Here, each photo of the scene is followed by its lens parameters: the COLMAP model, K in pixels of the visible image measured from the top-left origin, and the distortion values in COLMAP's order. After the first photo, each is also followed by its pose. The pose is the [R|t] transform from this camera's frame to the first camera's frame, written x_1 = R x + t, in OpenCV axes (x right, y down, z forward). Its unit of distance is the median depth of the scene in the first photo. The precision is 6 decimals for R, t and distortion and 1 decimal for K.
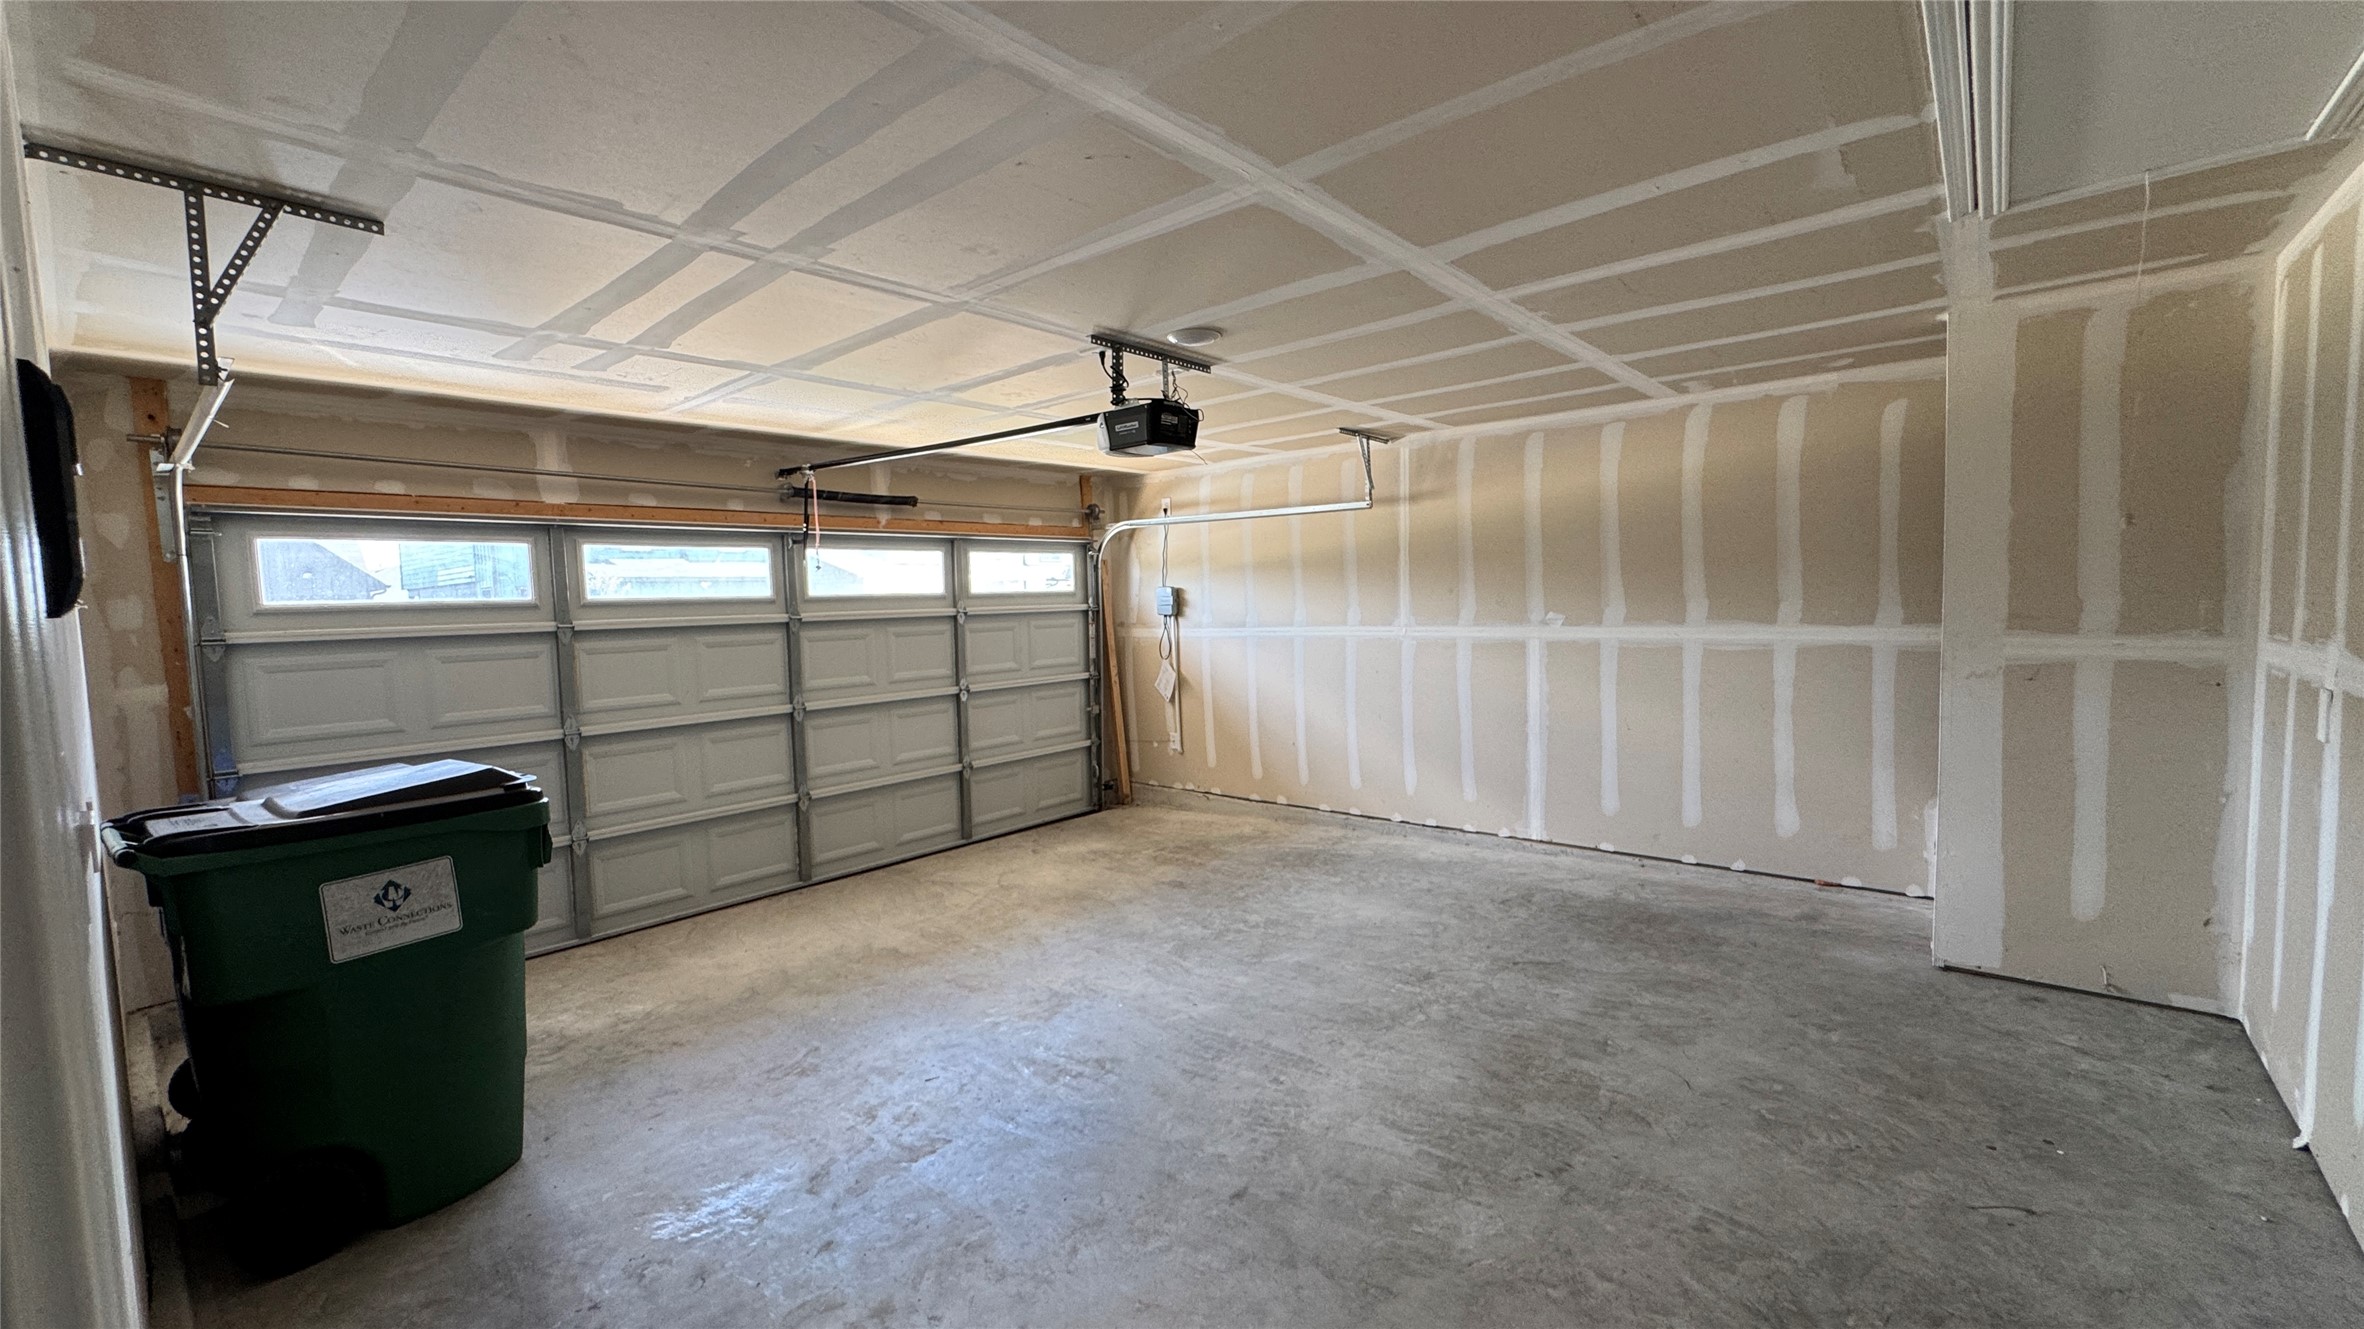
lens RADIAL K [[947.3, 0, 1182.0], [0, 947.3, 664.5], [0, 0, 1]] dist [-0.001766, -0.000337]
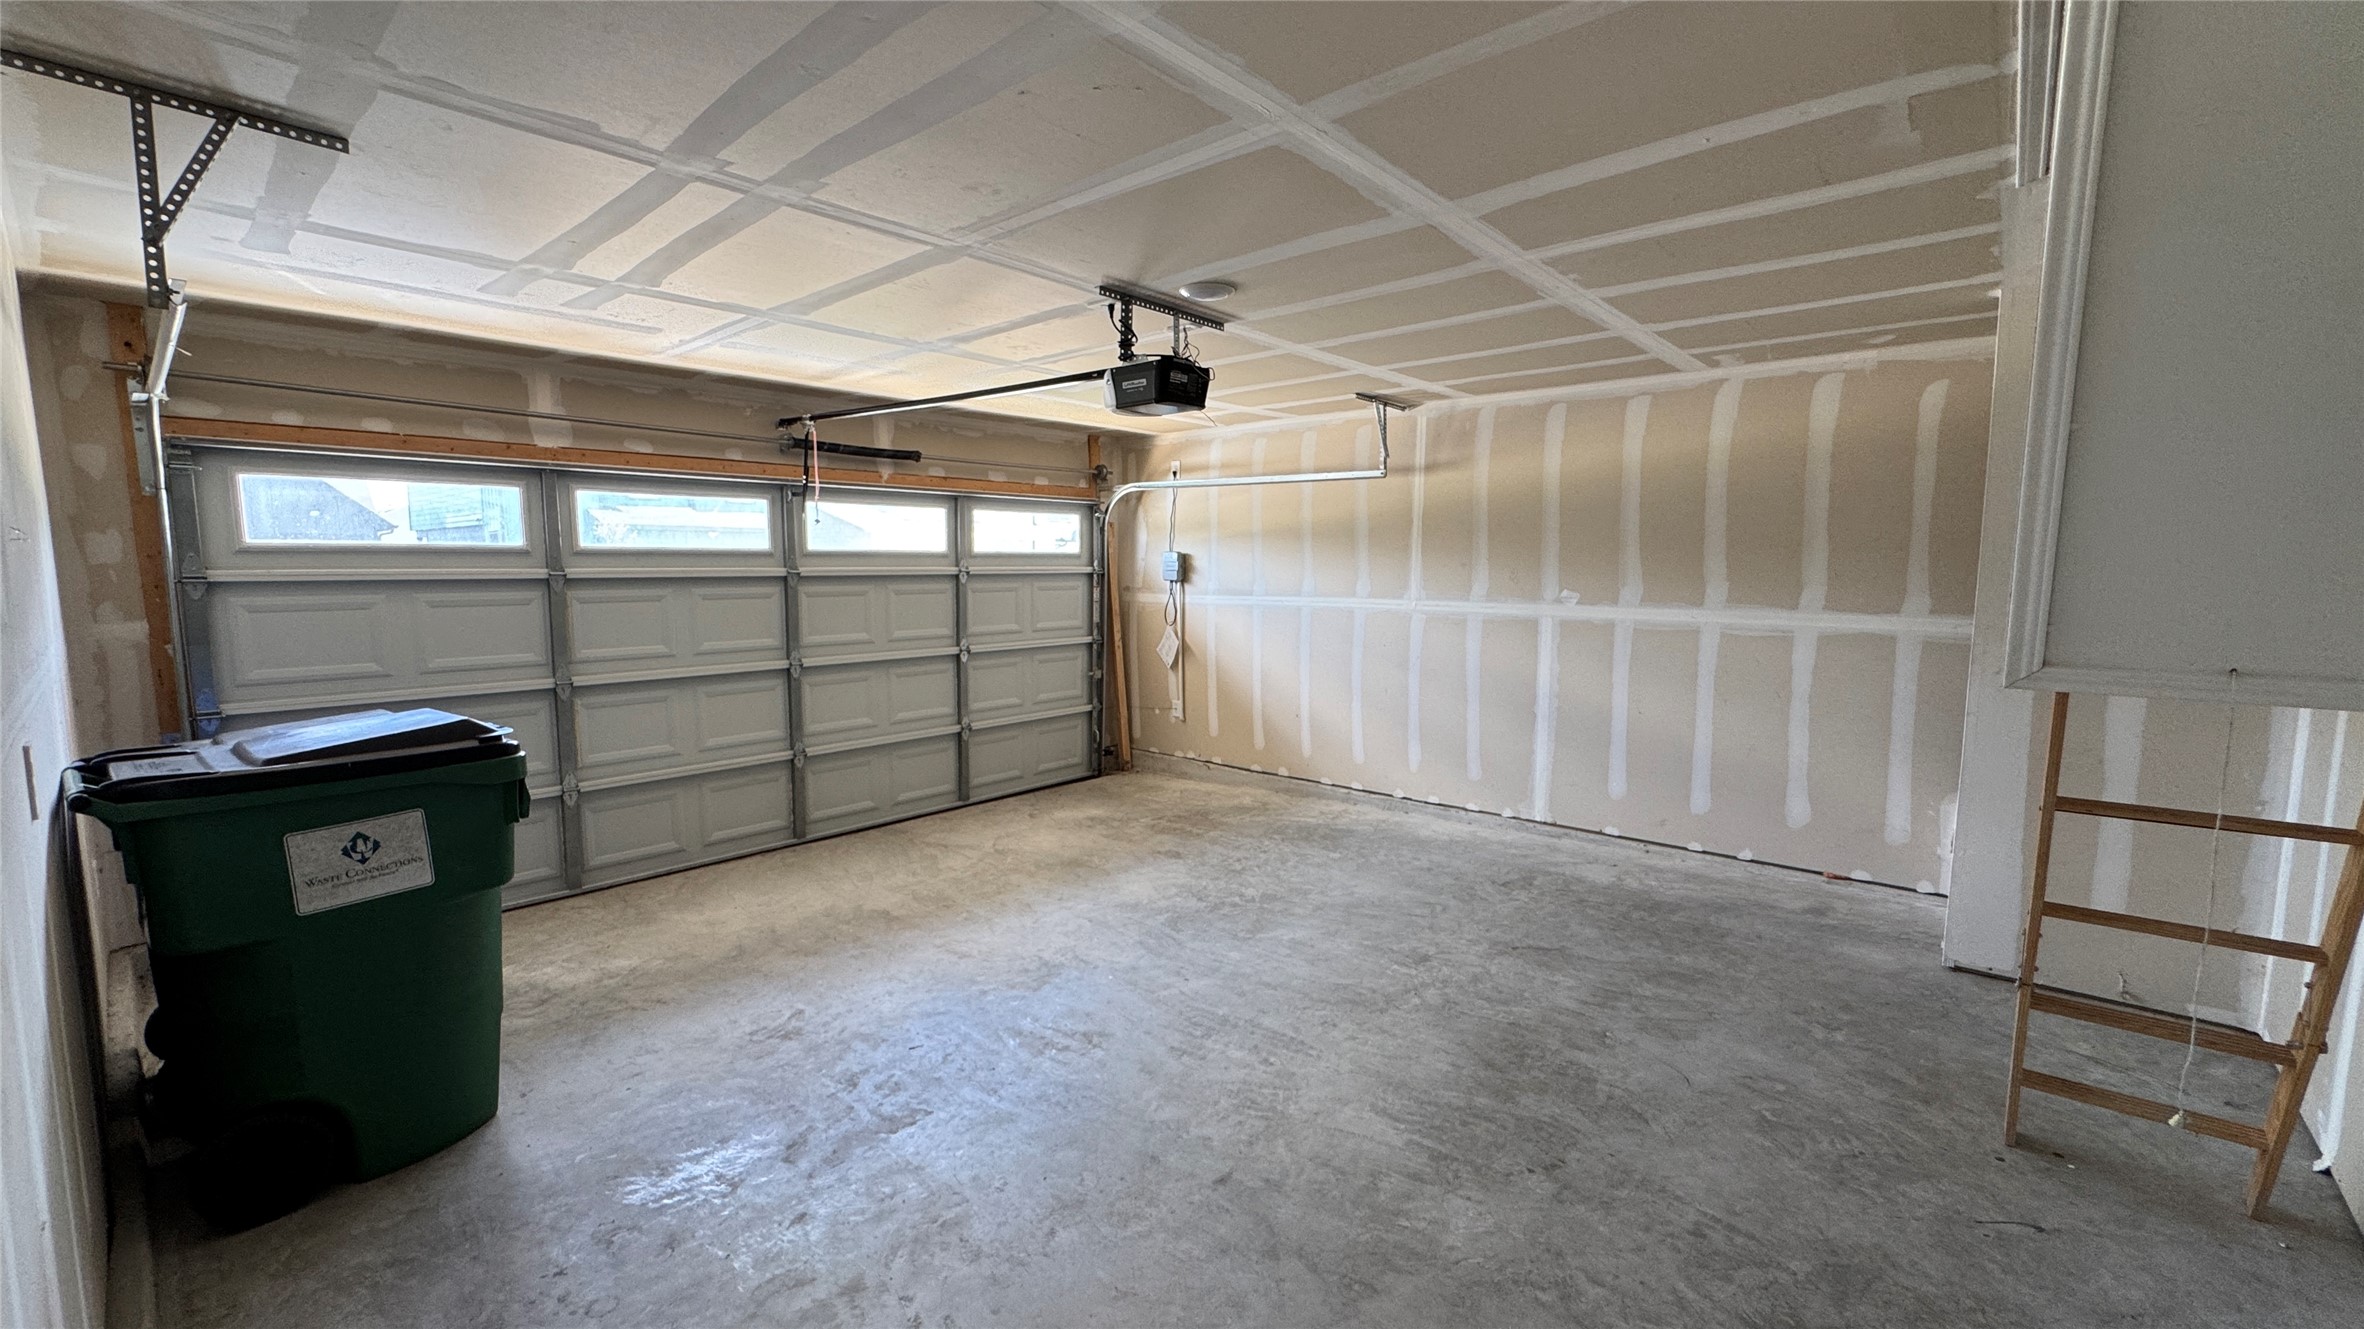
lens RADIAL K [[947.3, 0, 1182.0], [0, 947.3, 664.5], [0, 0, 1]] dist [-0.001766, -0.000337]
pose [[0.999483, 0.031495, -0.006388, 0.005170], [-0.031237, 0.998823, 0.037093, -0.004058], [0.007549, -0.036874, 0.999291, 0.030139]]
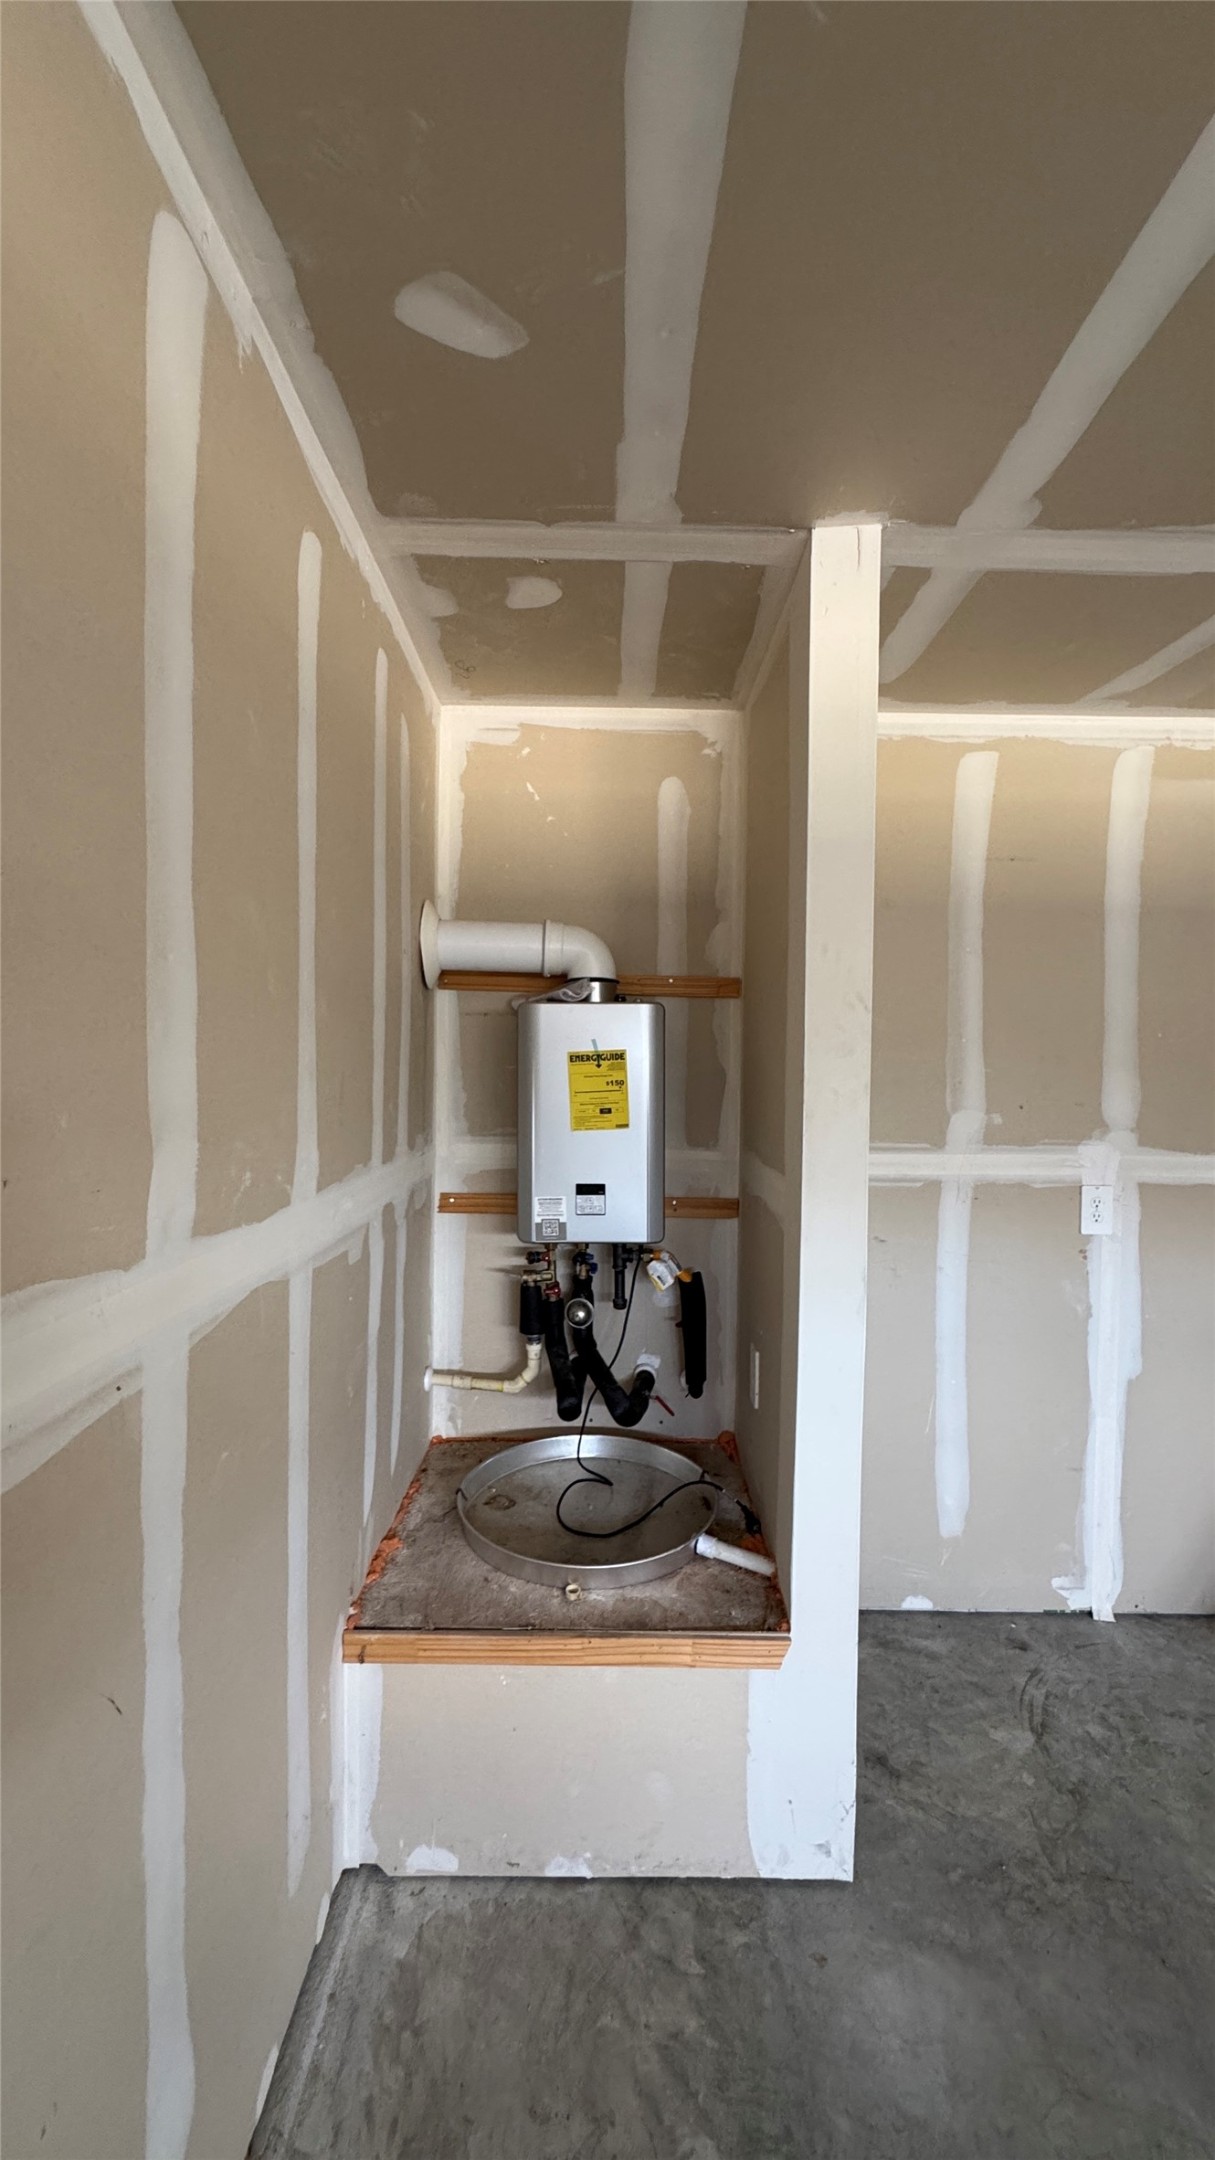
lens RADIAL K [[865.5, 0, 607.5], [0, 865.5, 1080.0], [0, 0, 1]] dist [-0.001766, -0.000337]
pose [[-0.652764, 0.011751, 0.757470, 0.572121], [0.056796, 0.997825, 0.033466, -0.109760], [-0.755429, 0.064867, -0.652011, 1.424624]]
